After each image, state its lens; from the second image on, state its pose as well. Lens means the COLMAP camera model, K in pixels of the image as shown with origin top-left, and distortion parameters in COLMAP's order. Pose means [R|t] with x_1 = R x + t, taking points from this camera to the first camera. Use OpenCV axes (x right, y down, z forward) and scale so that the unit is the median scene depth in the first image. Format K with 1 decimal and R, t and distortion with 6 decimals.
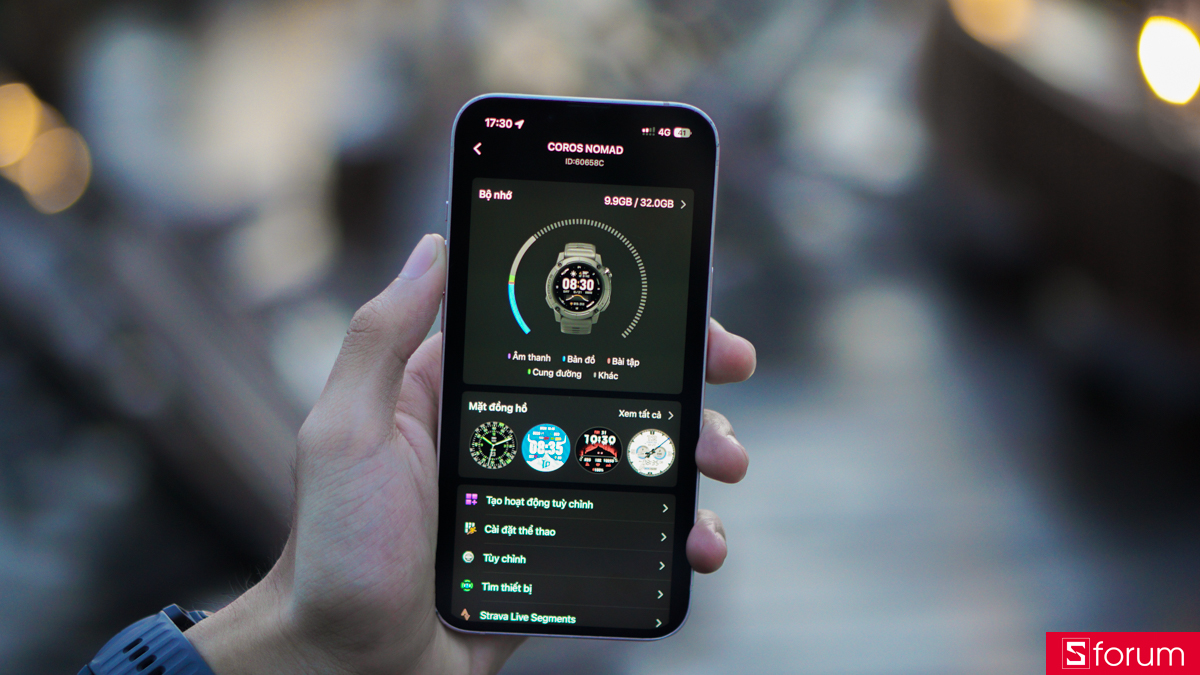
lens RADIAL K [[2660.6, 0, 600.0], [0, 2660.6, 337.5], [0, 0, 1]] dist [0.365824, -0.007415]
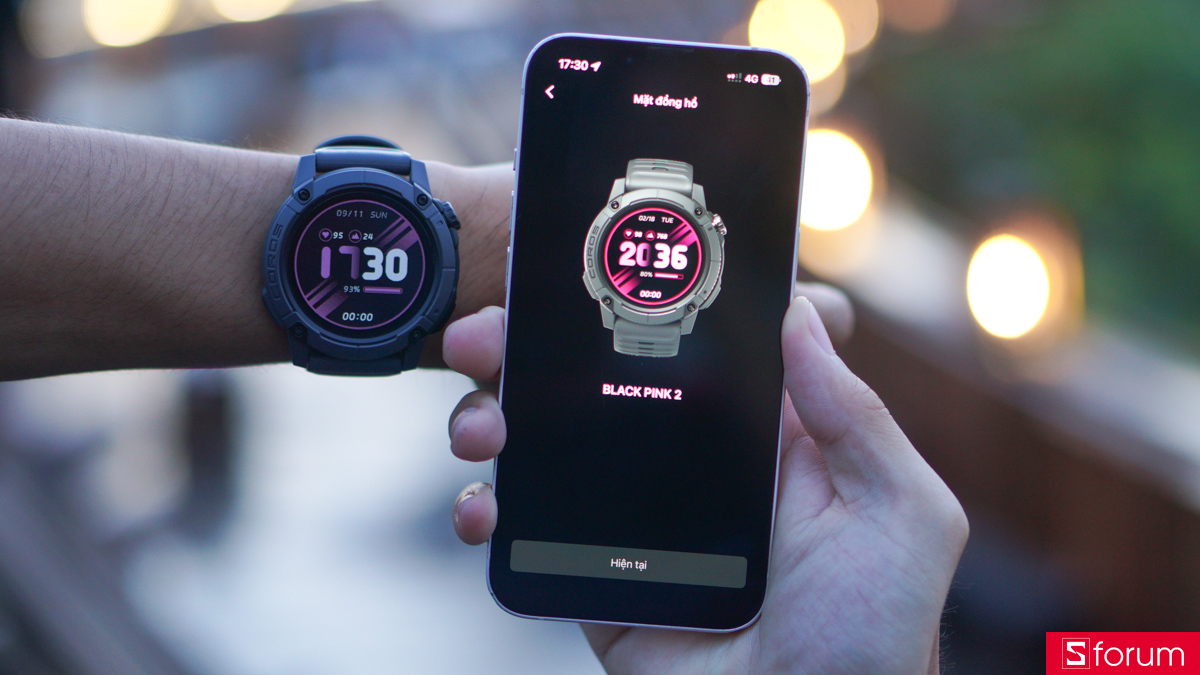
lens RADIAL K [[2660.6, 0, 600.0], [0, 2660.6, 337.5], [0, 0, 1]] dist [0.365824, -0.007415]
pose [[0.999260, 0.026871, -0.027529, -0.004299], [-0.026404, 0.999504, 0.017172, -0.012183], [0.027976, -0.016432, 0.999474, 0.532841]]
